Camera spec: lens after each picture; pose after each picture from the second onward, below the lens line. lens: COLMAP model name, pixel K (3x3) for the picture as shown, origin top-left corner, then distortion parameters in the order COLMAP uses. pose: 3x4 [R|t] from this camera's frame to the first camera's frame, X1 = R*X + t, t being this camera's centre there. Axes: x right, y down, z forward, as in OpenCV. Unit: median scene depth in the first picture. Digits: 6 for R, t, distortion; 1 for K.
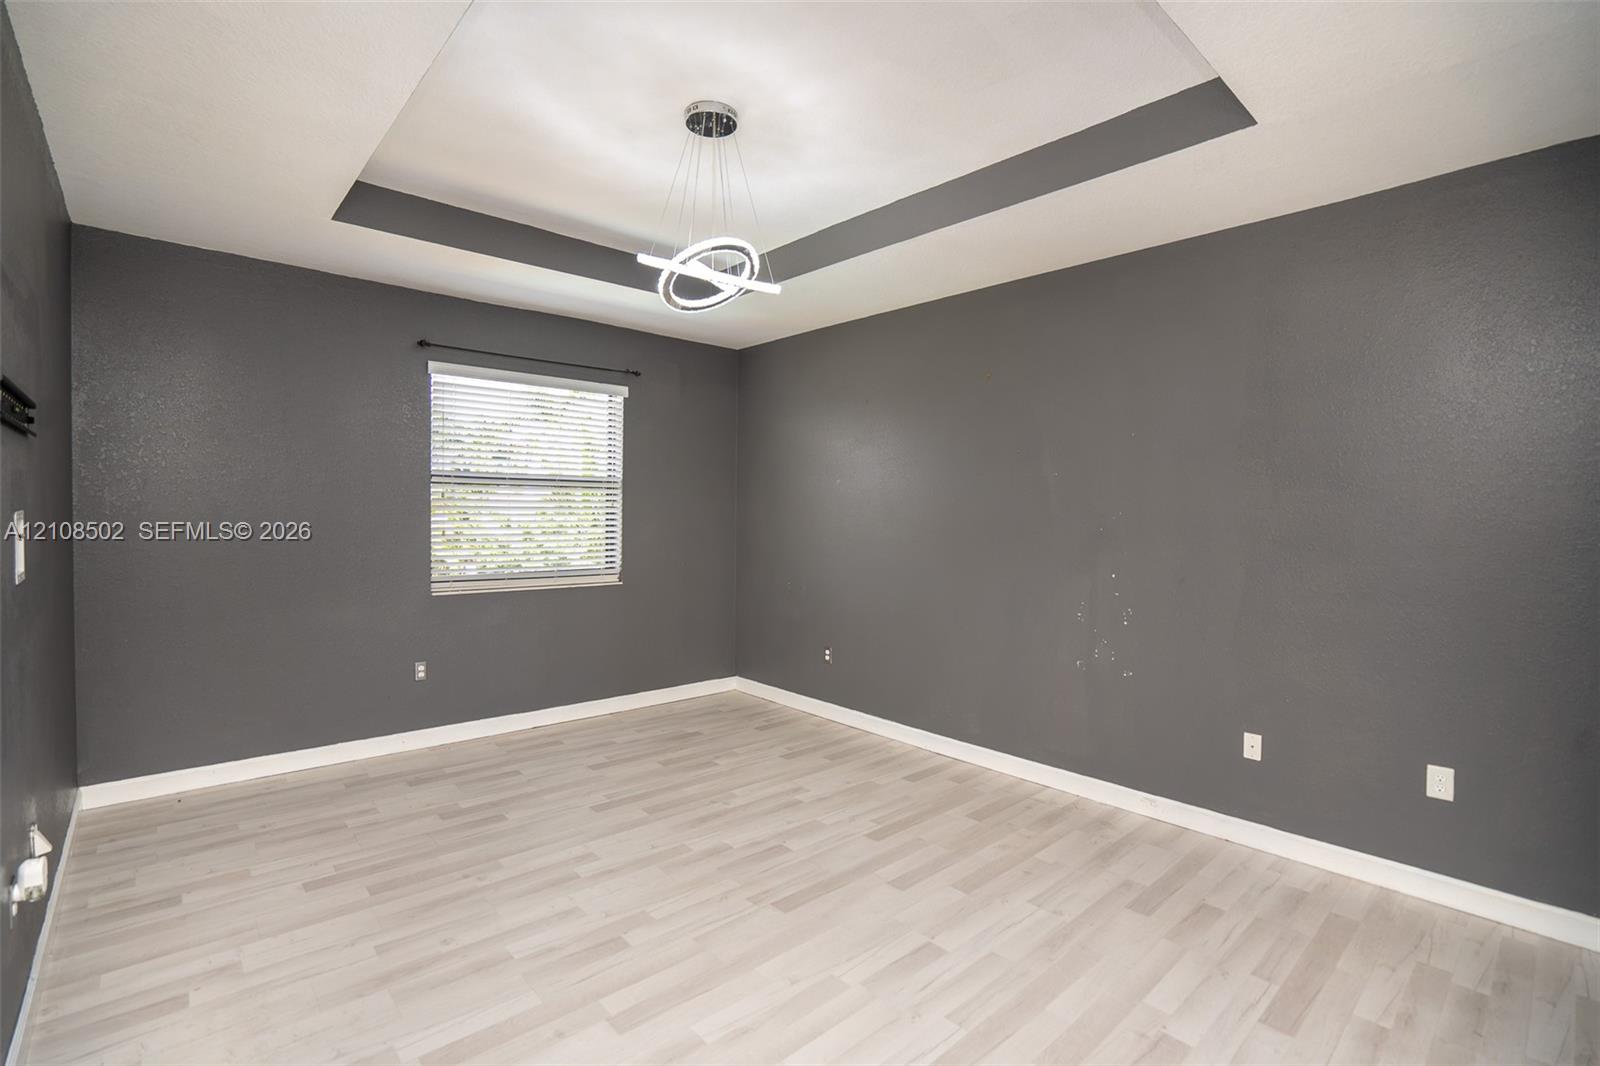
lens RADIAL K [[749.2, 0, 793.8], [0, 749.2, 527.2], [0, 0, 1]] dist [-0.016277, 0.008449]
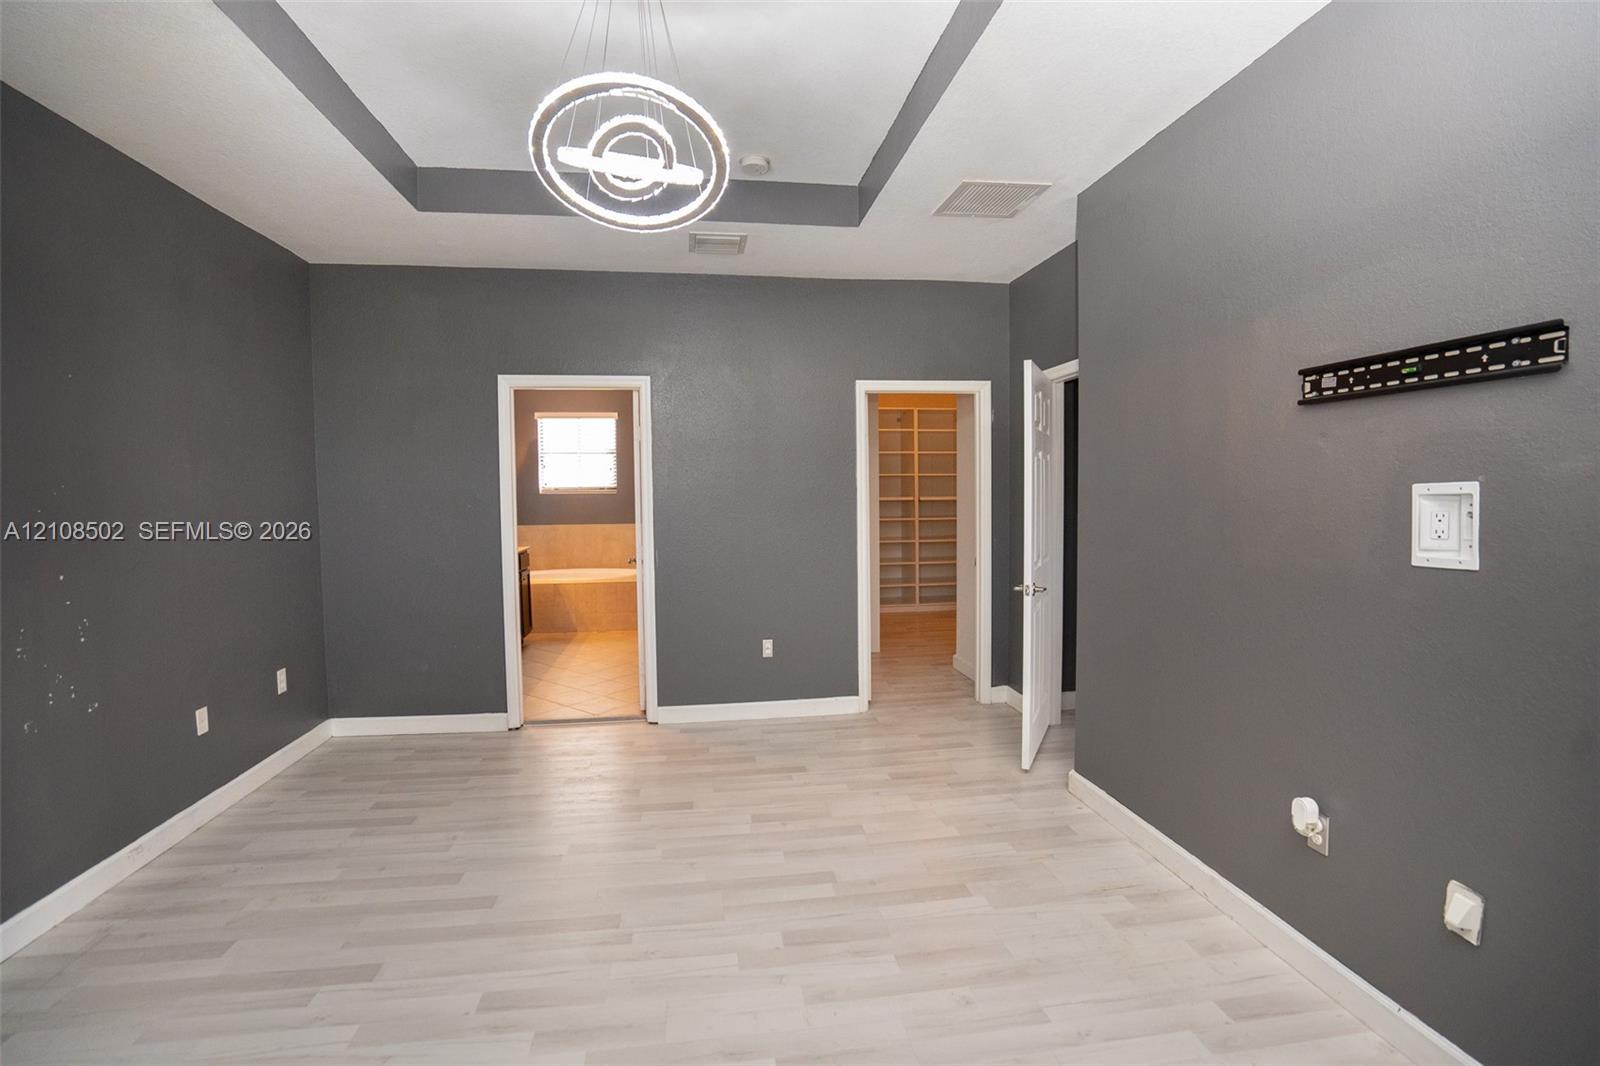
lens RADIAL K [[749.2, 0, 787.4], [0, 749.2, 516.4], [0, 0, 1]] dist [-0.016277, 0.008449]
pose [[-0.825269, -0.022302, 0.564299, -0.501513], [0.010908, 0.998404, 0.055410, -0.021713], [-0.564634, 0.051884, -0.823709, 1.166554]]
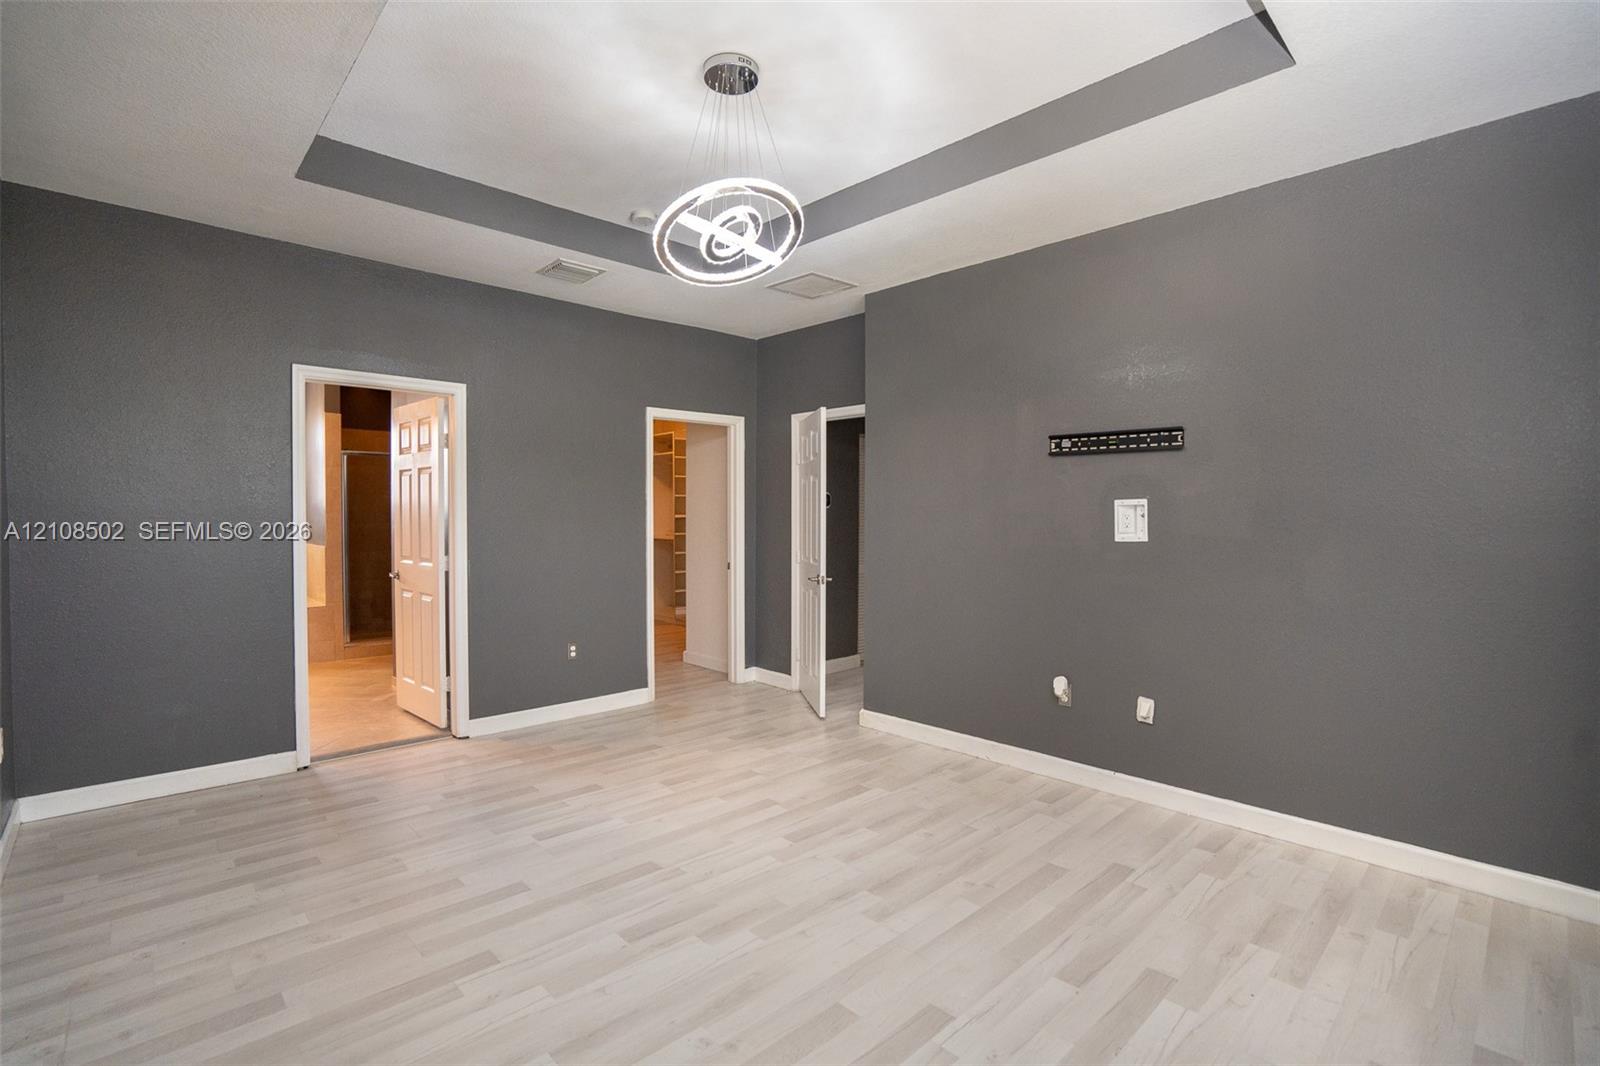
lens RADIAL K [[749.2, 0, 788.1], [0, 749.2, 516.2], [0, 0, 1]] dist [-0.016277, 0.008449]
pose [[-0.999688, -0.015211, -0.019811, -0.128893], [-0.015608, 0.999678, 0.020027, -0.003465], [0.019500, 0.020330, -0.999603, 1.482942]]
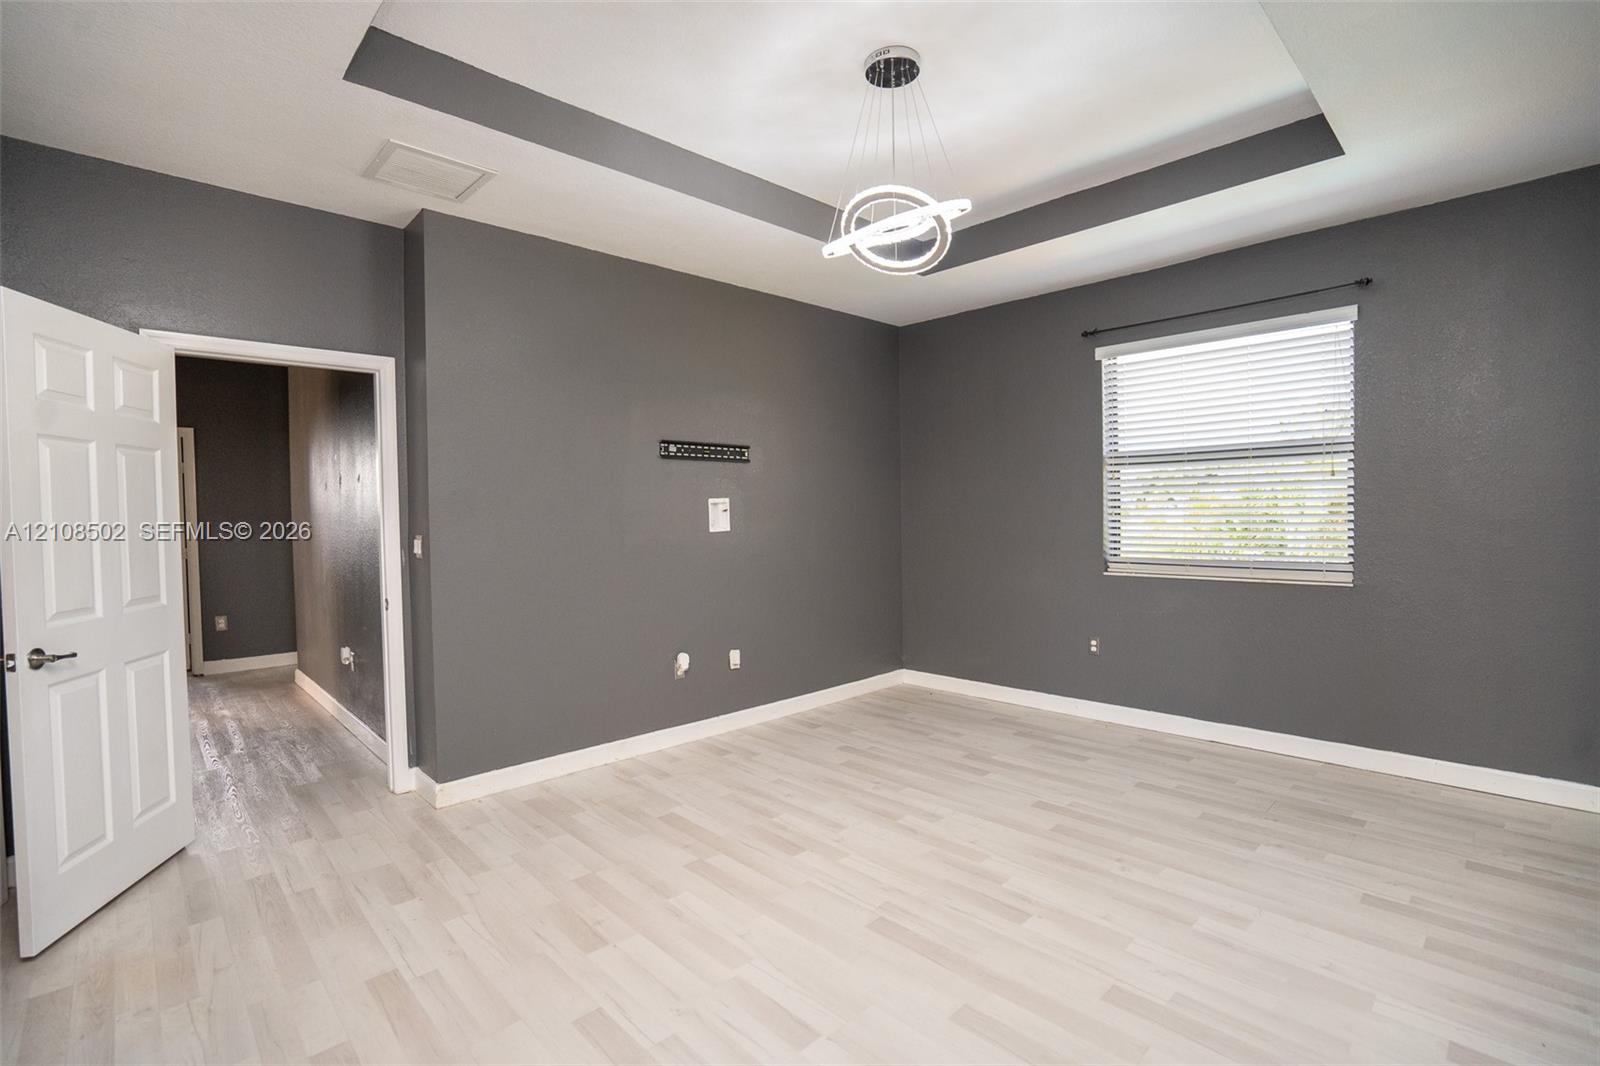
lens RADIAL K [[749.2, 0, 808.7], [0, 749.2, 539.7], [0, 0, 1]] dist [-0.016277, 0.008449]
pose [[0.050269, 0.021696, -0.998500, 0.619727], [-0.005085, 0.999757, 0.021467, 0.026376], [0.998723, 0.003998, 0.050367, 0.636073]]
